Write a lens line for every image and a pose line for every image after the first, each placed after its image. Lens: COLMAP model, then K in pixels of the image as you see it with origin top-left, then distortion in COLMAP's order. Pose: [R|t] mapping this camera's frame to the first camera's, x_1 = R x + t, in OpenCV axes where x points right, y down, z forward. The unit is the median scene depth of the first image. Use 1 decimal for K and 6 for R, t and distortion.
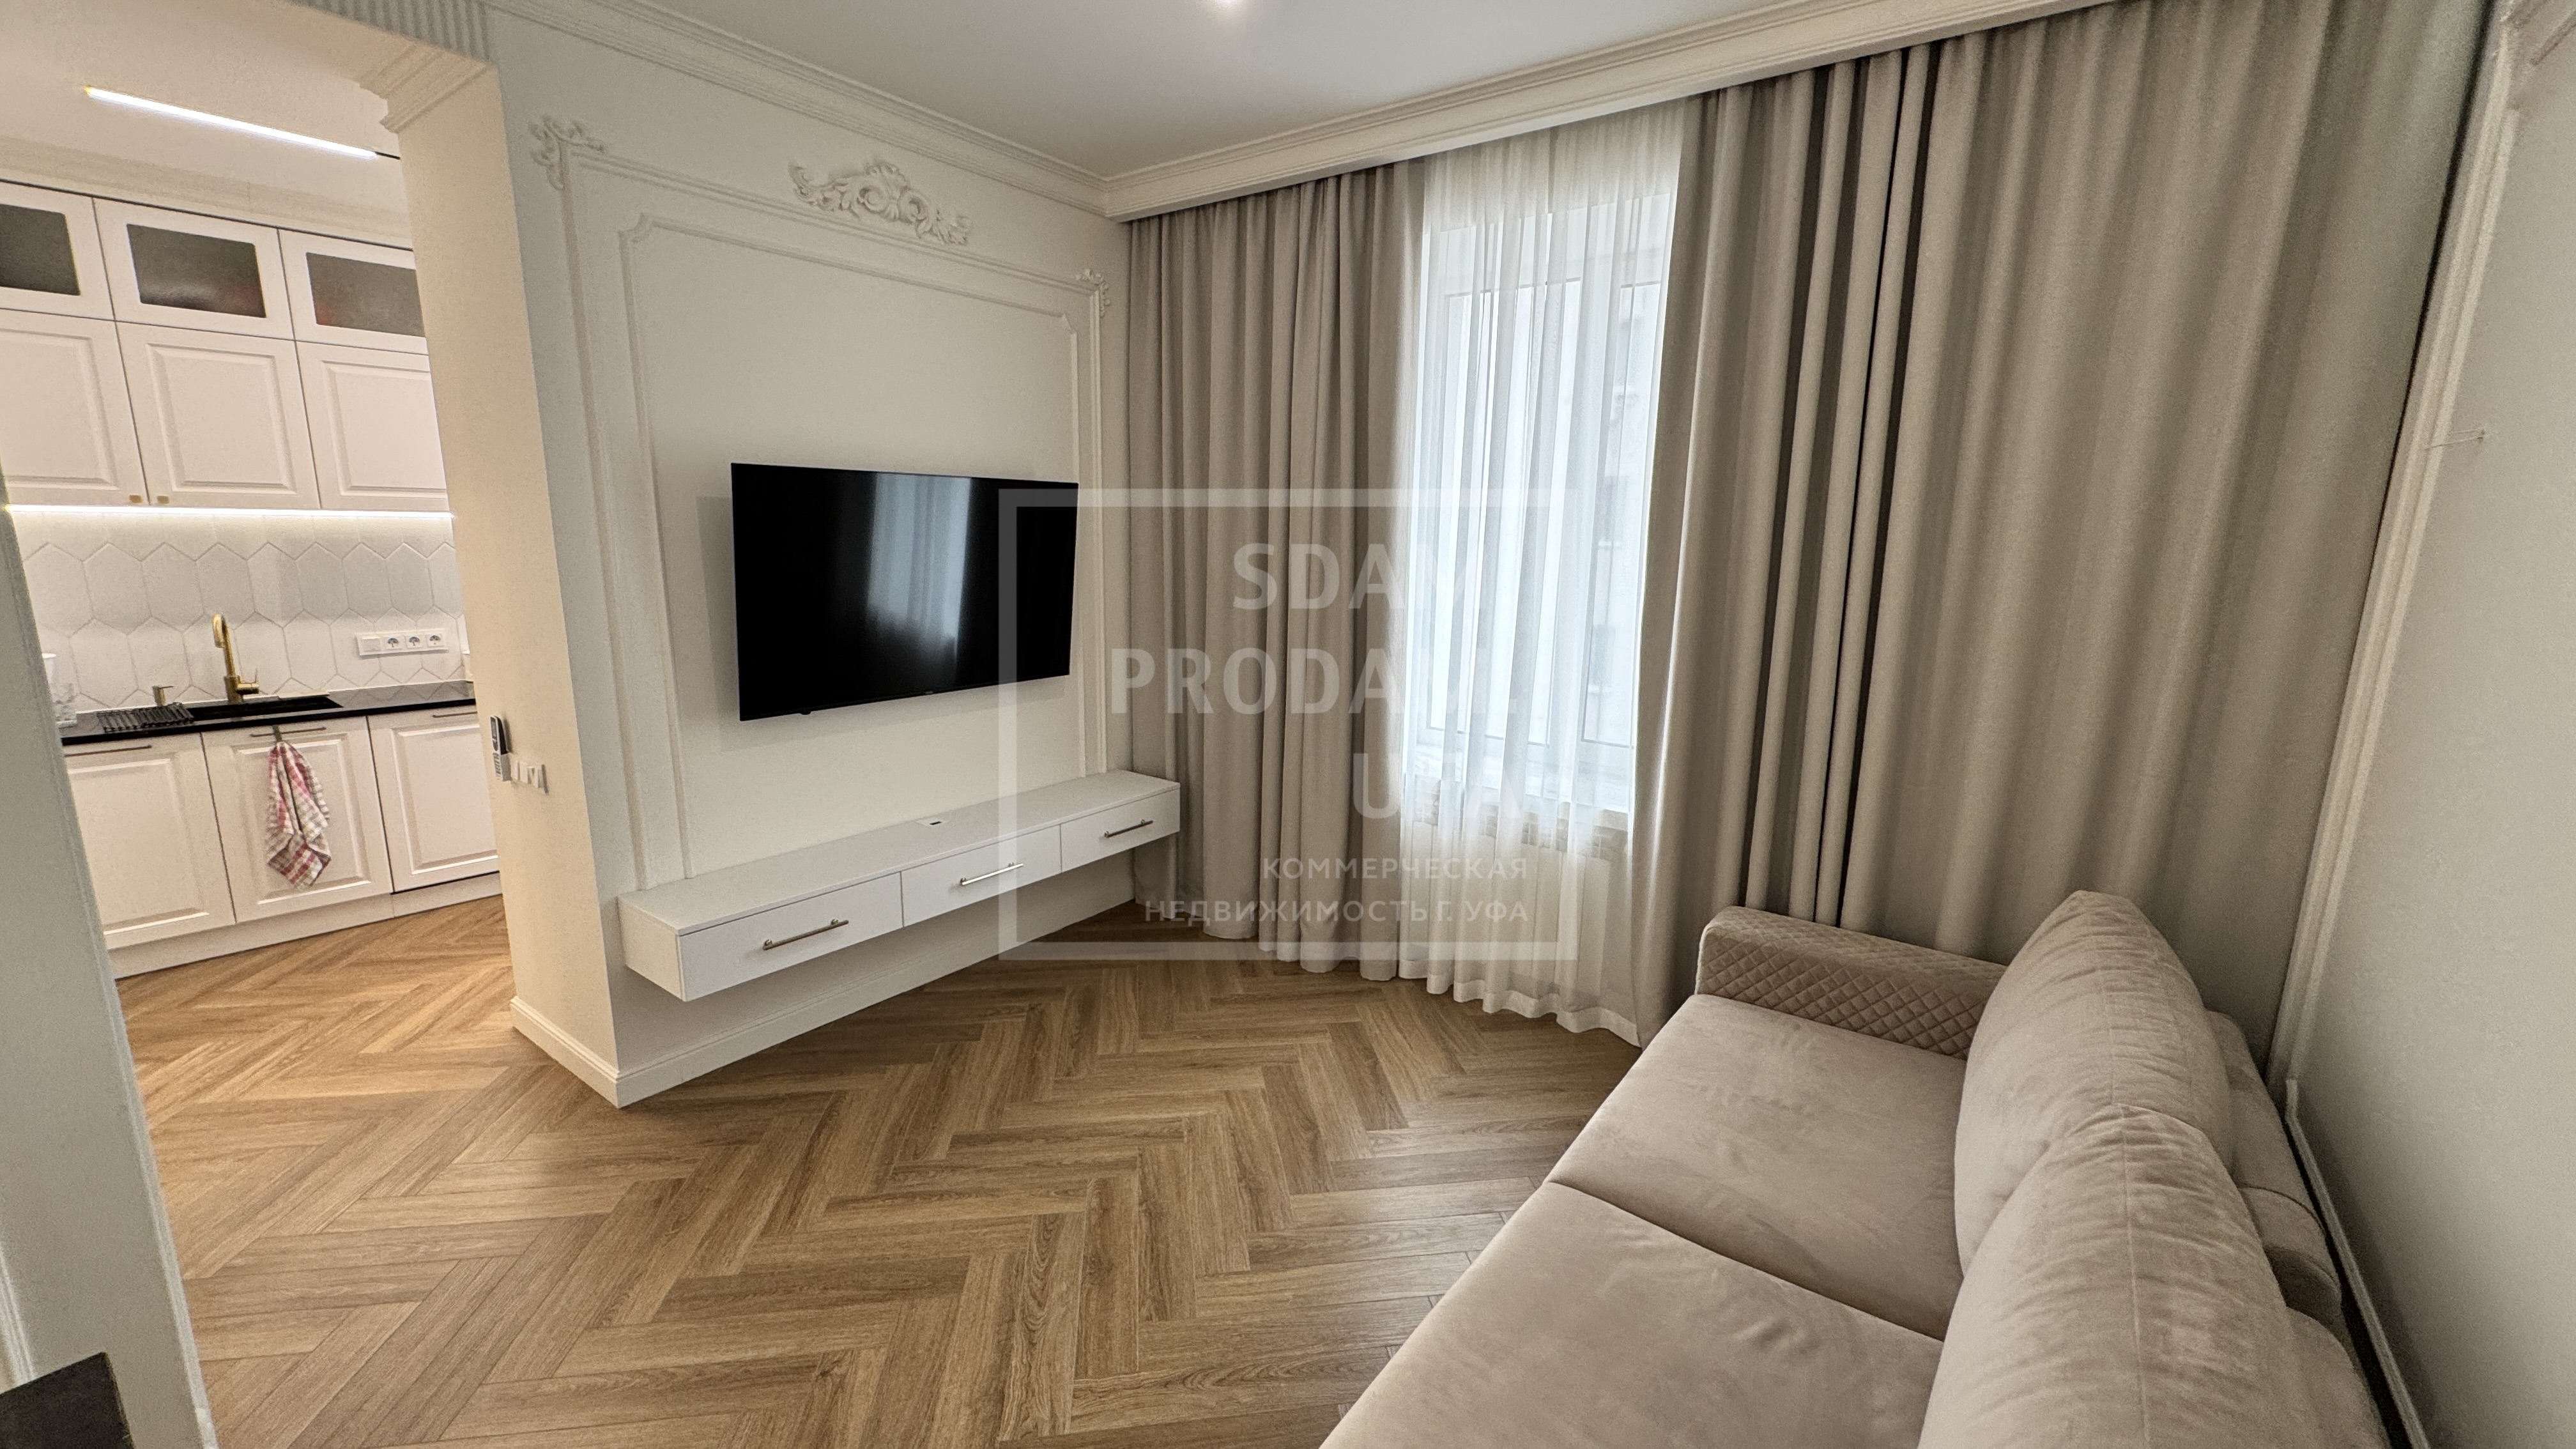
lens RADIAL K [[1022.5, 0, 1274.8], [0, 1022.5, 722.7], [0, 0, 1]] dist [-0.002846, 0.000699]
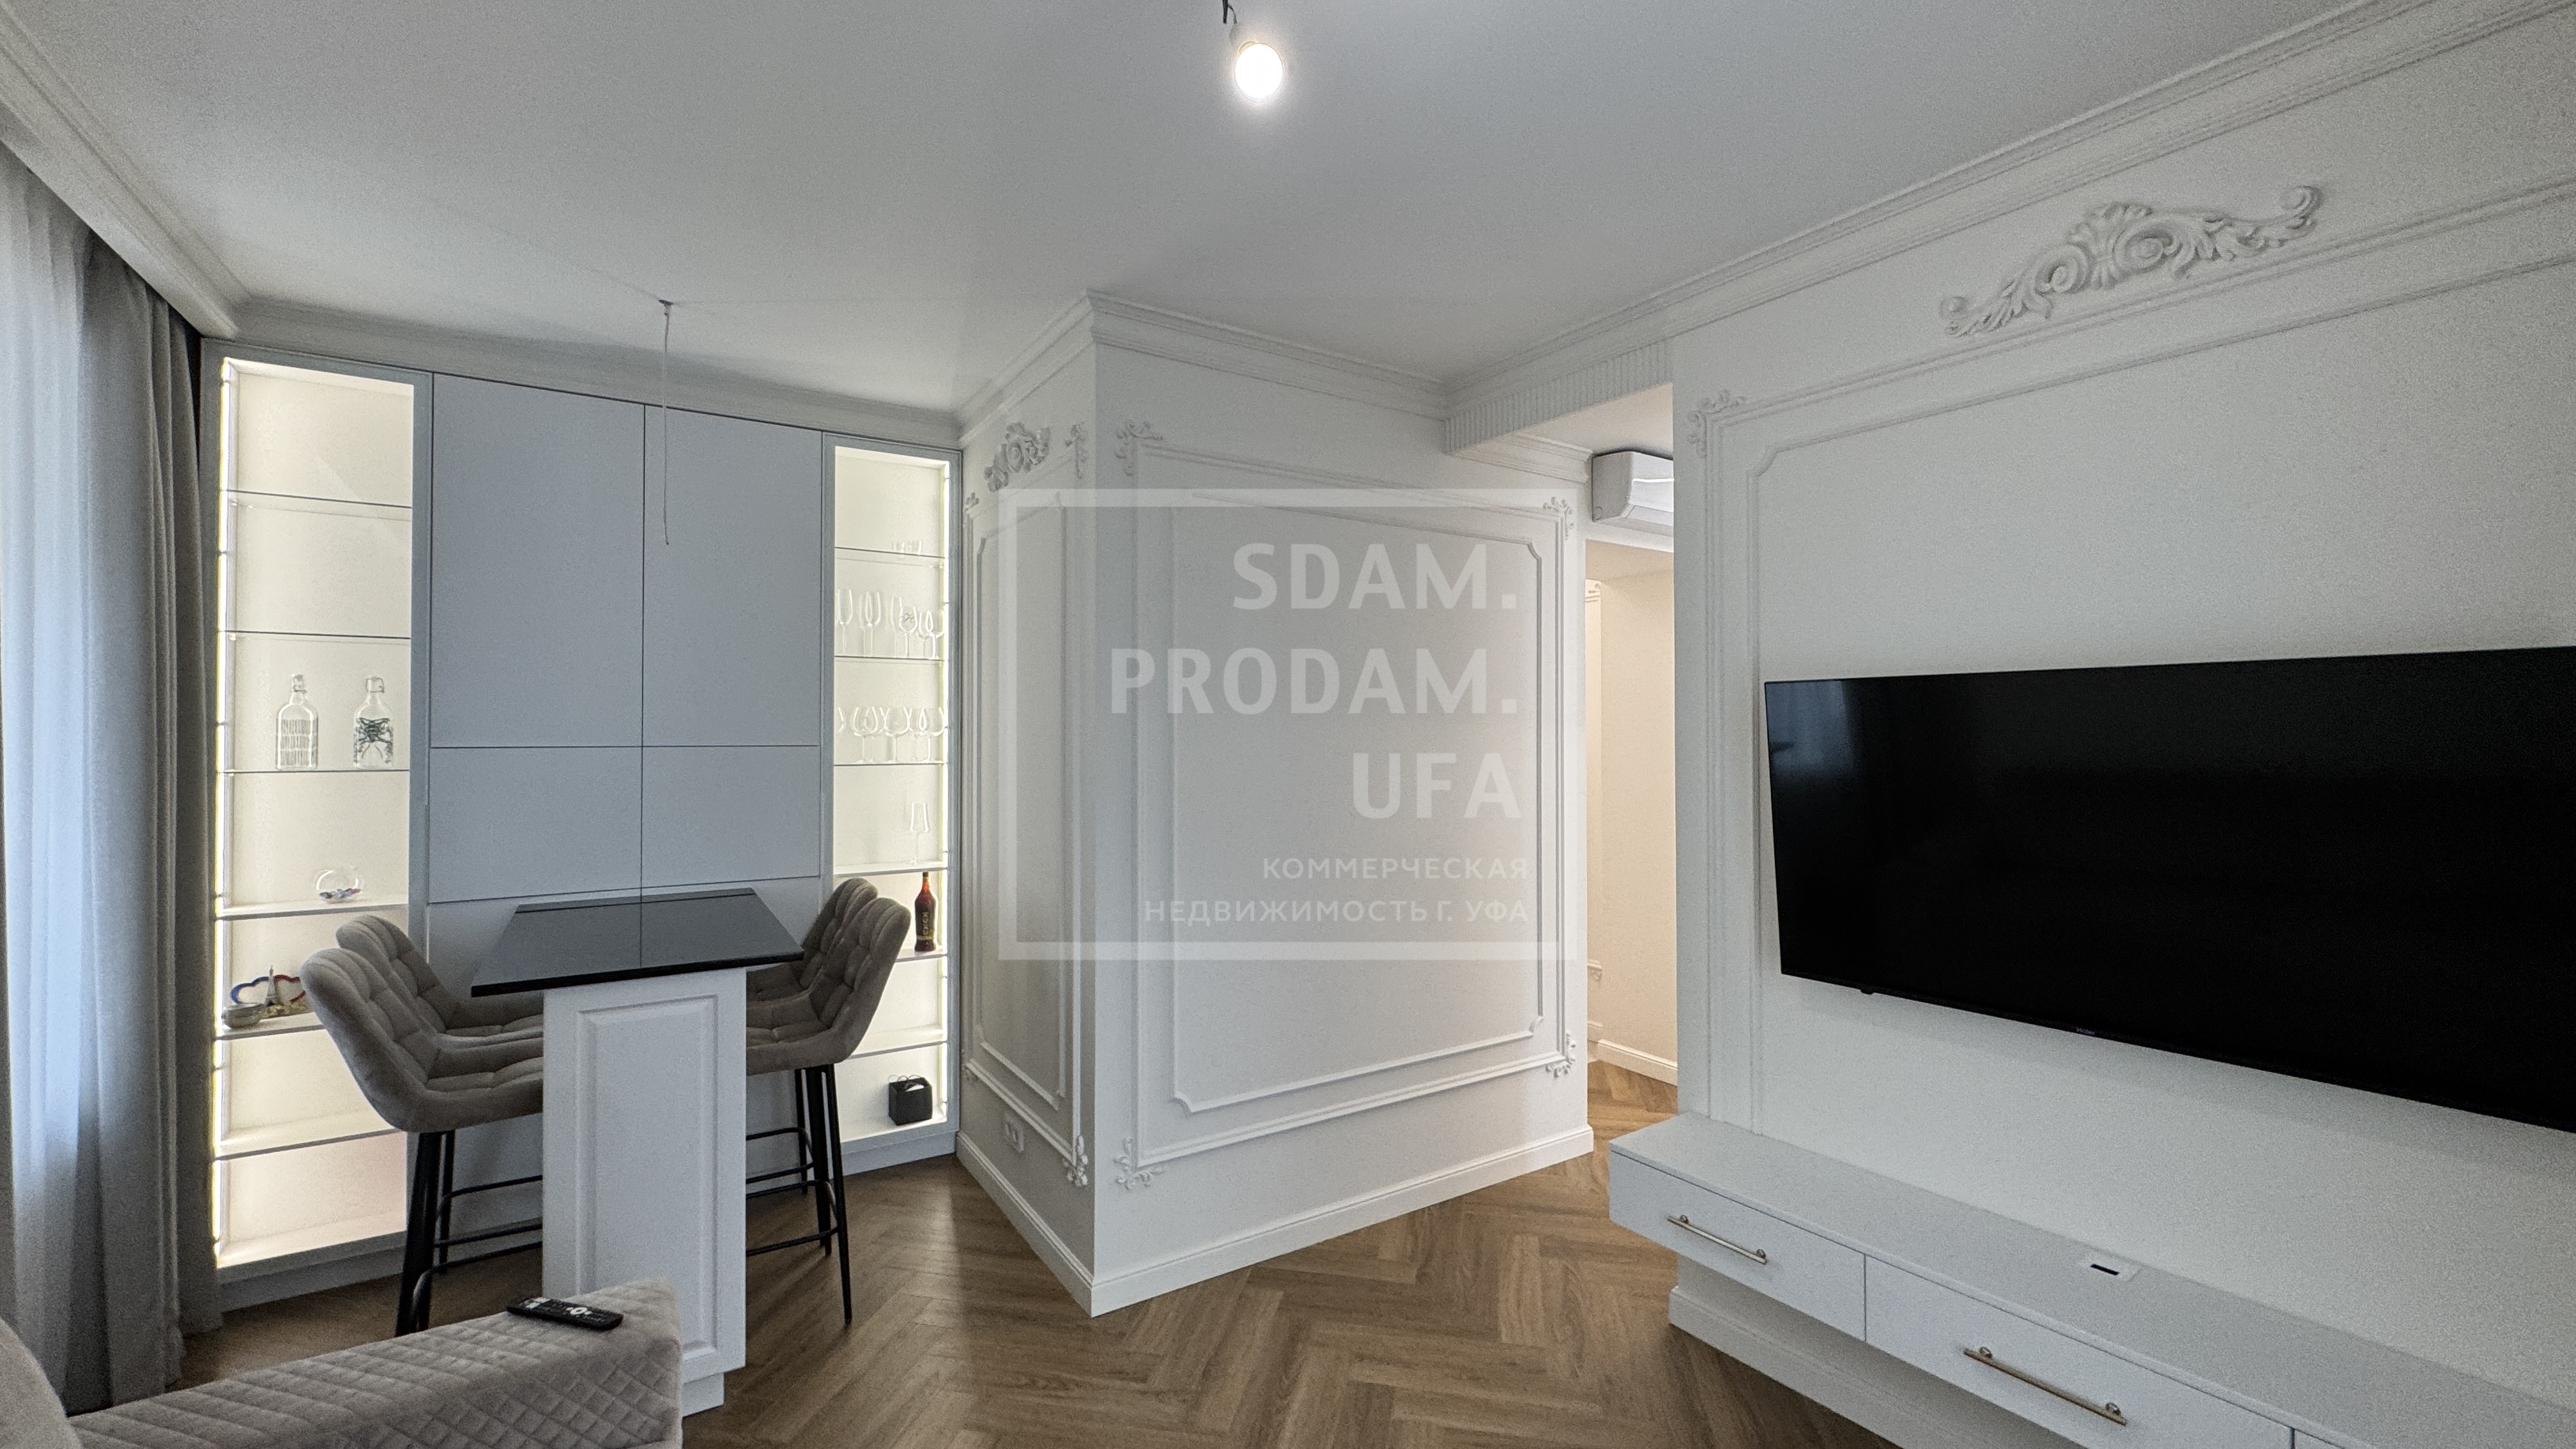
lens RADIAL K [[1022.5, 0, 1283.0], [0, 1022.5, 723.4], [0, 0, 1]] dist [-0.002846, 0.000699]
pose [[-0.336703, -0.029593, -0.941146, 0.501457], [-0.188366, 0.981419, 0.036530, -0.184465], [0.922578, 0.189579, -0.336021, 0.995540]]
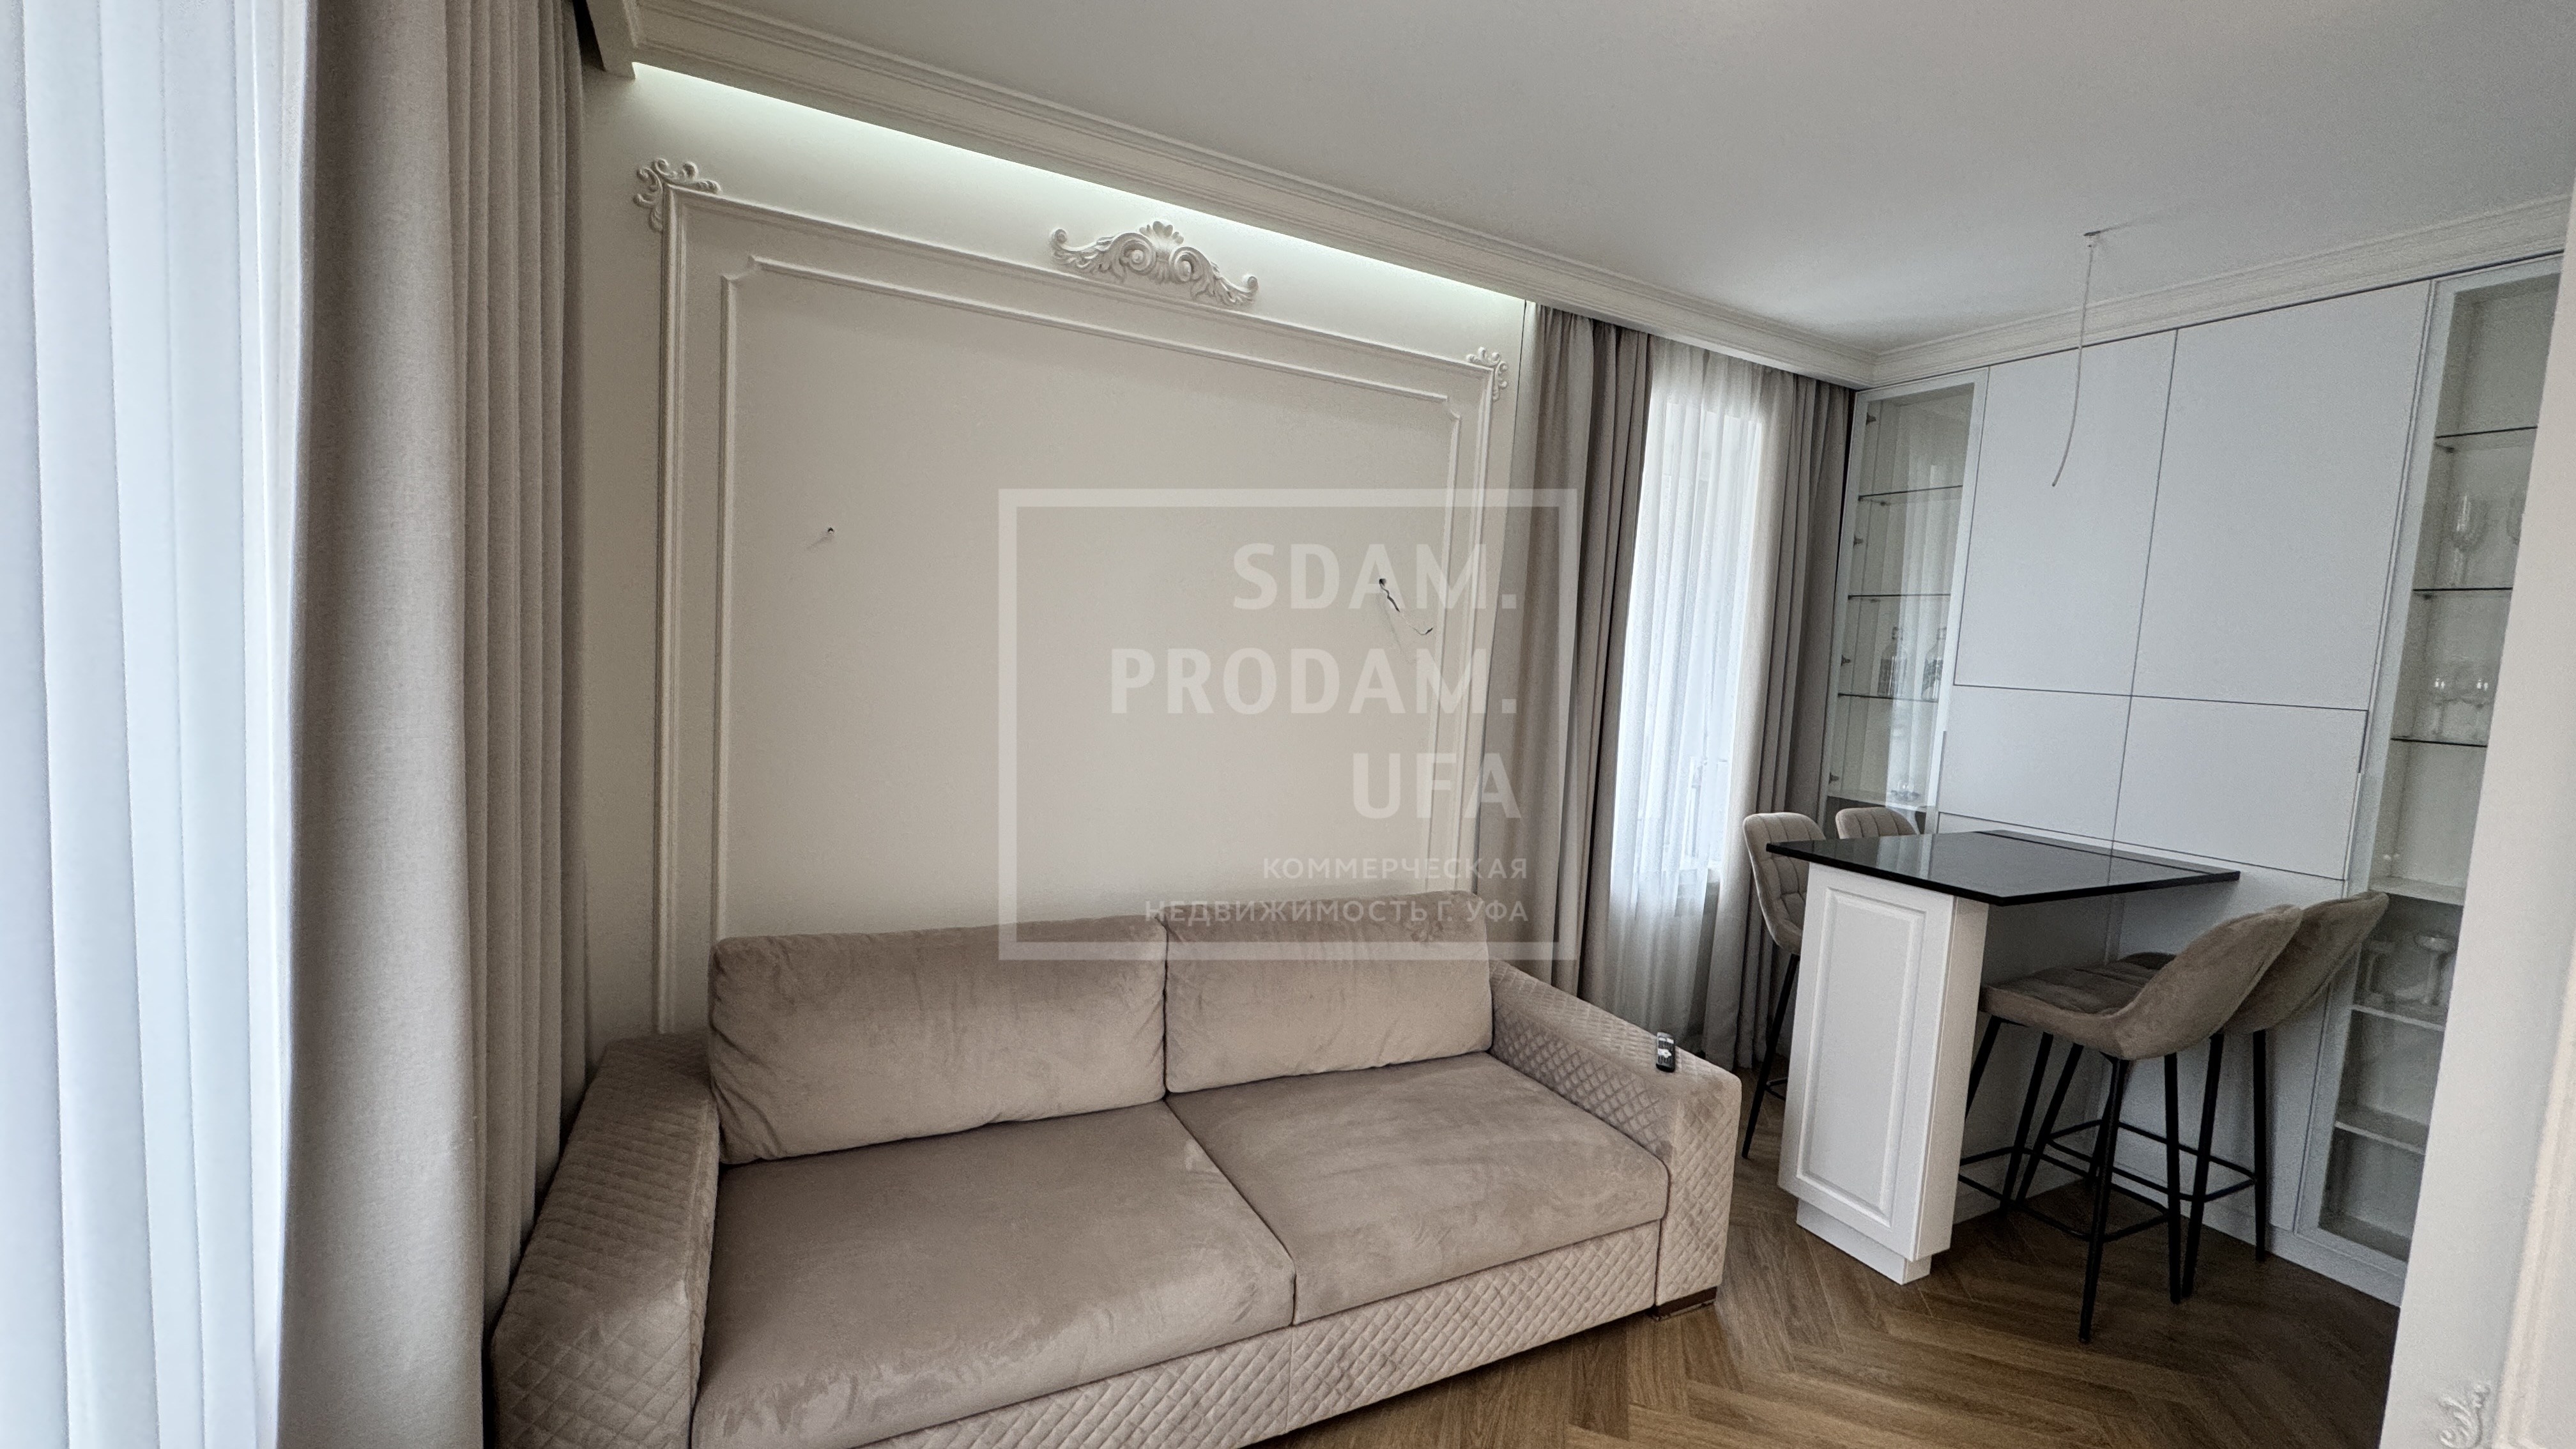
lens RADIAL K [[1022.5, 0, 1286.6], [0, 1022.5, 722.9], [0, 0, 1]] dist [-0.002846, 0.000699]
pose [[-0.898349, -0.103477, 0.426921, -0.081609], [0.011636, 0.965914, 0.258602, -0.259489], [-0.439128, 0.237283, -0.866524, 1.367861]]
